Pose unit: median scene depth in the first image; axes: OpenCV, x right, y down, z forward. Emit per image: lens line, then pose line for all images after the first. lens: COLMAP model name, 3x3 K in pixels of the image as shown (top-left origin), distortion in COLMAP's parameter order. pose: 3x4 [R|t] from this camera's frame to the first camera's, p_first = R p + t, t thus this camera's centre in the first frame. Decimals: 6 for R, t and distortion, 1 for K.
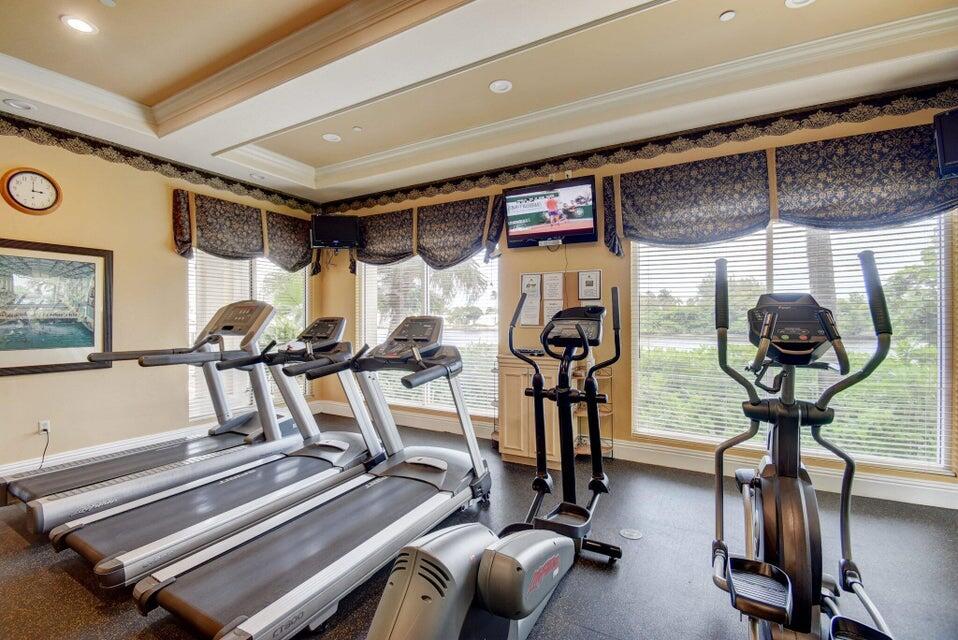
lens RADIAL K [[421.9, 0, 477.6], [0, 421.9, 320.9], [0, 0, 1]] dist [-0.003145, -0.000869]
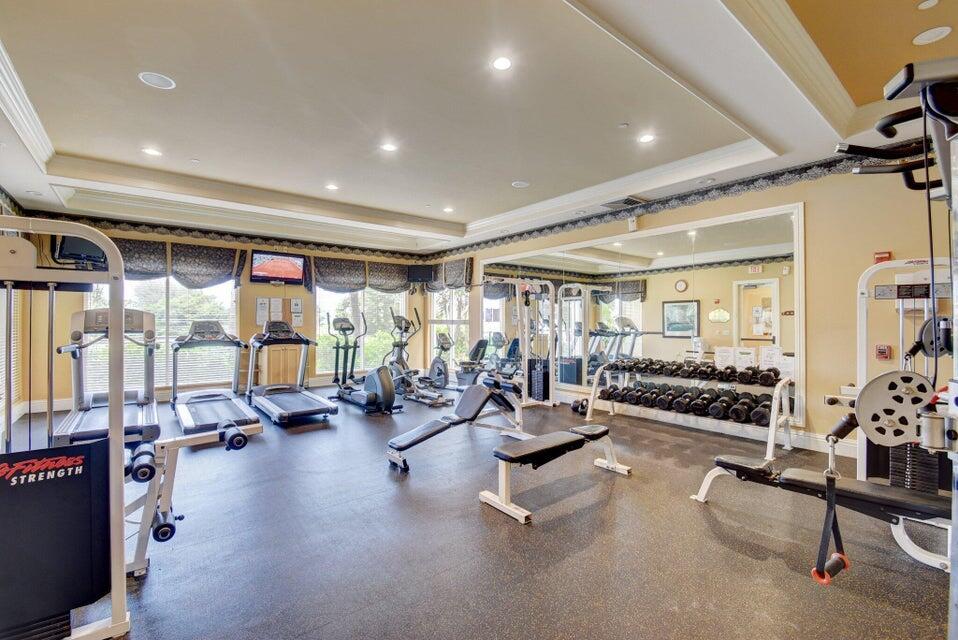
lens RADIAL K [[421.9, 0, 476.8], [0, 421.9, 320.5], [0, 0, 1]] dist [-0.003145, -0.000869]
pose [[0.366481, 0.004789, 0.930413, -1.361275], [0.006471, 0.999949, -0.007695, 0.009647], [-0.930403, 0.008841, 0.366432, -0.582259]]
